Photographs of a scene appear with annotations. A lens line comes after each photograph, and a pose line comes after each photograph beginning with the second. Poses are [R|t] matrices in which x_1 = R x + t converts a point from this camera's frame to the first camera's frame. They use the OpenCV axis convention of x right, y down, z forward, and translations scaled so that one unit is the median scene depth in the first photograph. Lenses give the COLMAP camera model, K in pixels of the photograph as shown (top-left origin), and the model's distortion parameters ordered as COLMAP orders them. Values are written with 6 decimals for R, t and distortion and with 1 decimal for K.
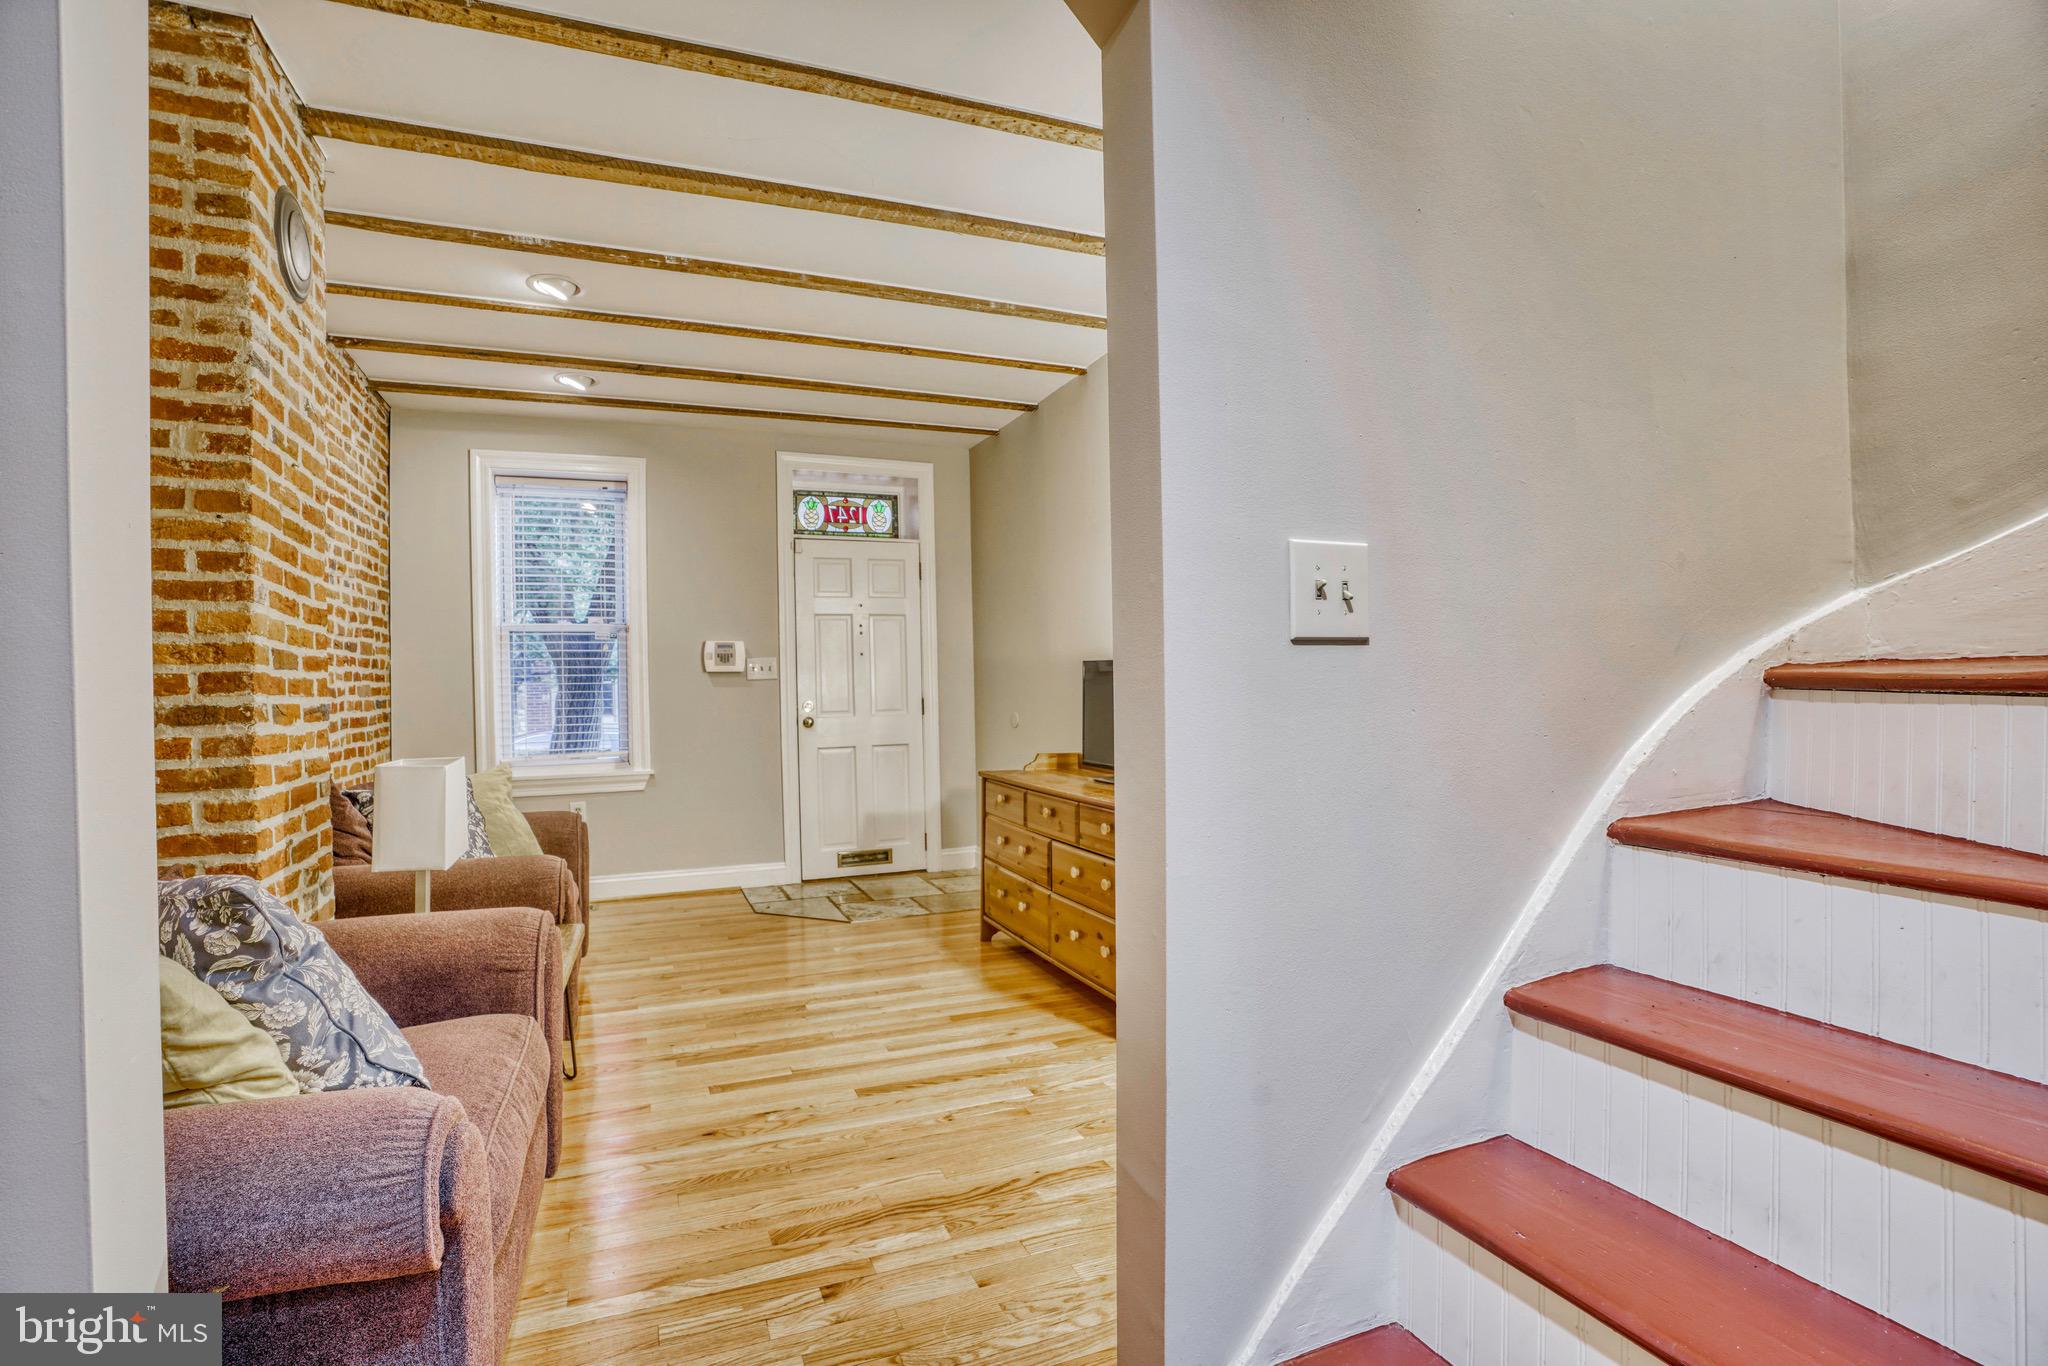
lens RADIAL K [[947.1, 0, 1006.3], [0, 947.1, 691.2], [0, 0, 1]] dist [-0.066011, 0.024337]
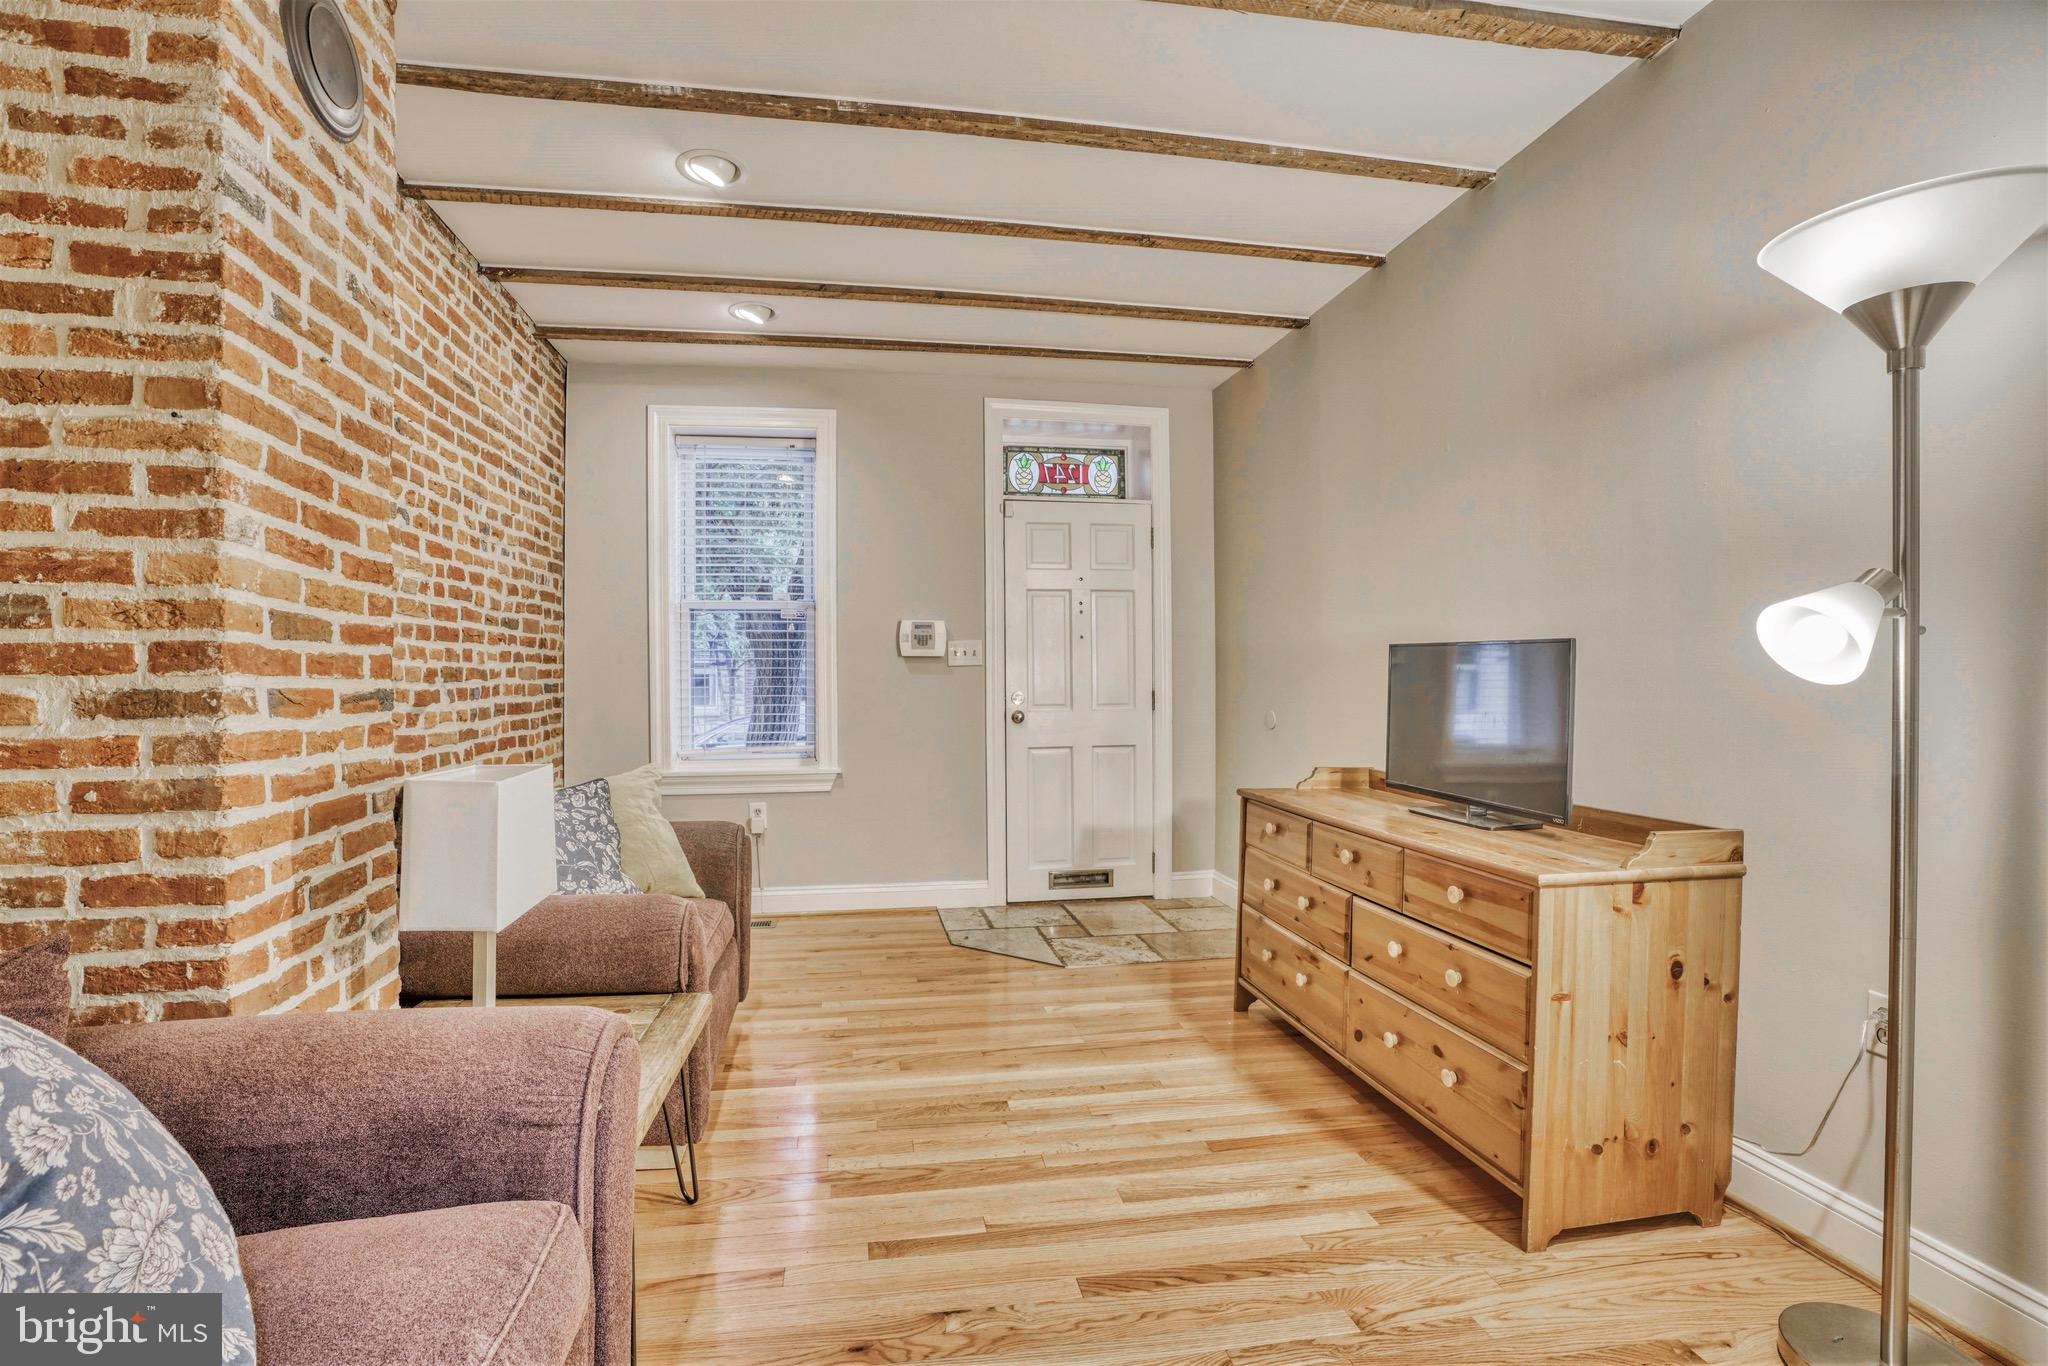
lens RADIAL K [[947.1, 0, 1011.6], [0, 947.1, 691.0], [0, 0, 1]] dist [-0.066011, 0.024337]
pose [[0.977505, 0.016487, -0.210268, -0.065200], [-0.014386, 0.999830, 0.011518, -0.000221], [0.210422, -0.008234, 0.977576, 0.300239]]
